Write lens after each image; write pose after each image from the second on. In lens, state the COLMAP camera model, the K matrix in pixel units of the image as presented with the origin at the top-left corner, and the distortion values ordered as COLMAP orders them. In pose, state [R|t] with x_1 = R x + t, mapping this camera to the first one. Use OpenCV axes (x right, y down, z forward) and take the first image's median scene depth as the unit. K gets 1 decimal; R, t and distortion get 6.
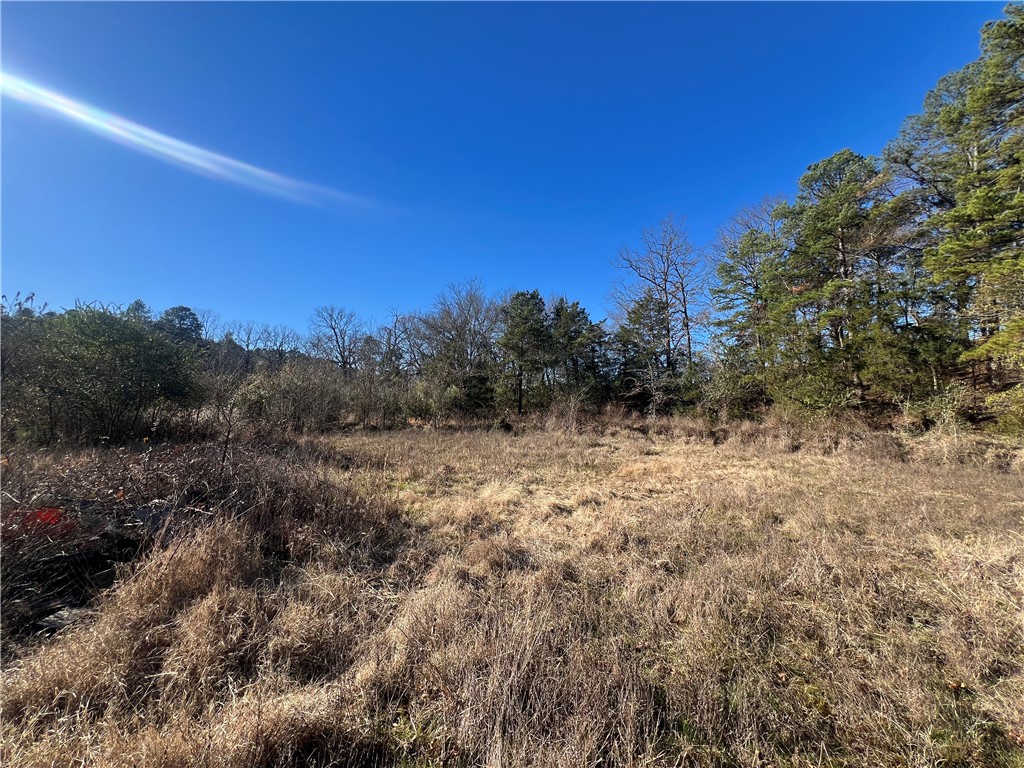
lens RADIAL K [[410.7, 0, 510.0], [0, 410.7, 386.8], [0, 0, 1]] dist [0.000035, -0.000033]
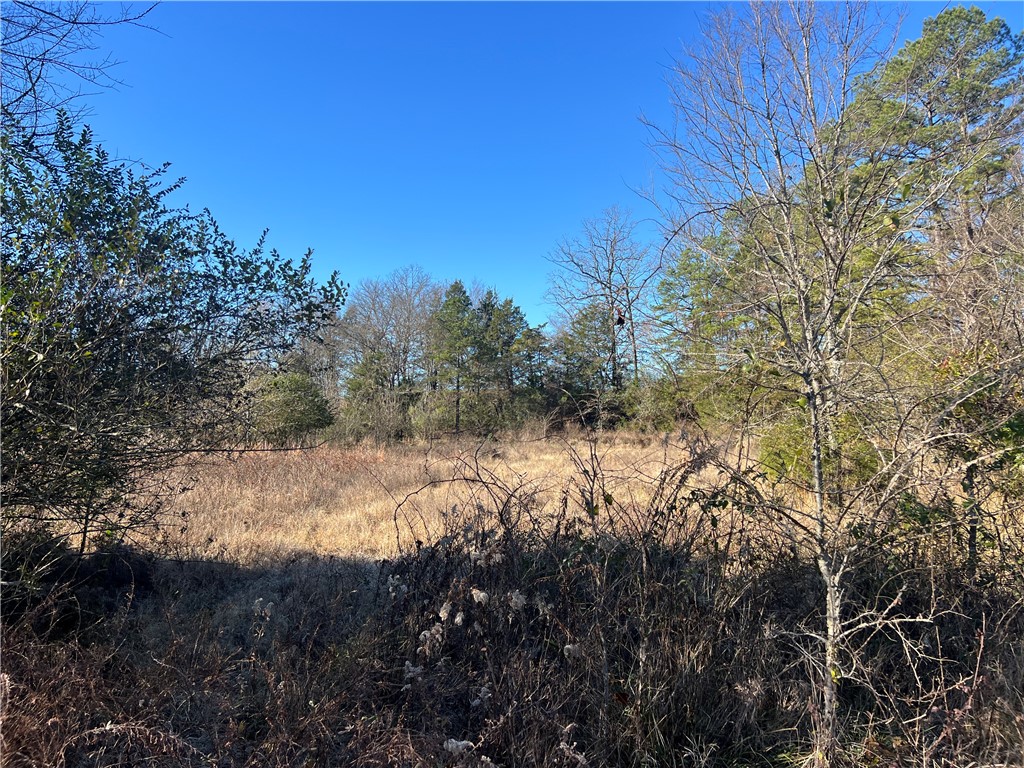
lens RADIAL K [[779.0, 0, 512.3], [0, 779.0, 384.4], [0, 0, 1]] dist [-0.000733, 0.000360]
pose [[0.973375, -0.008543, 0.229058, -0.266312], [0.009817, 0.999942, -0.004425, -0.035658], [-0.229006, 0.006556, 0.973403, -0.730176]]
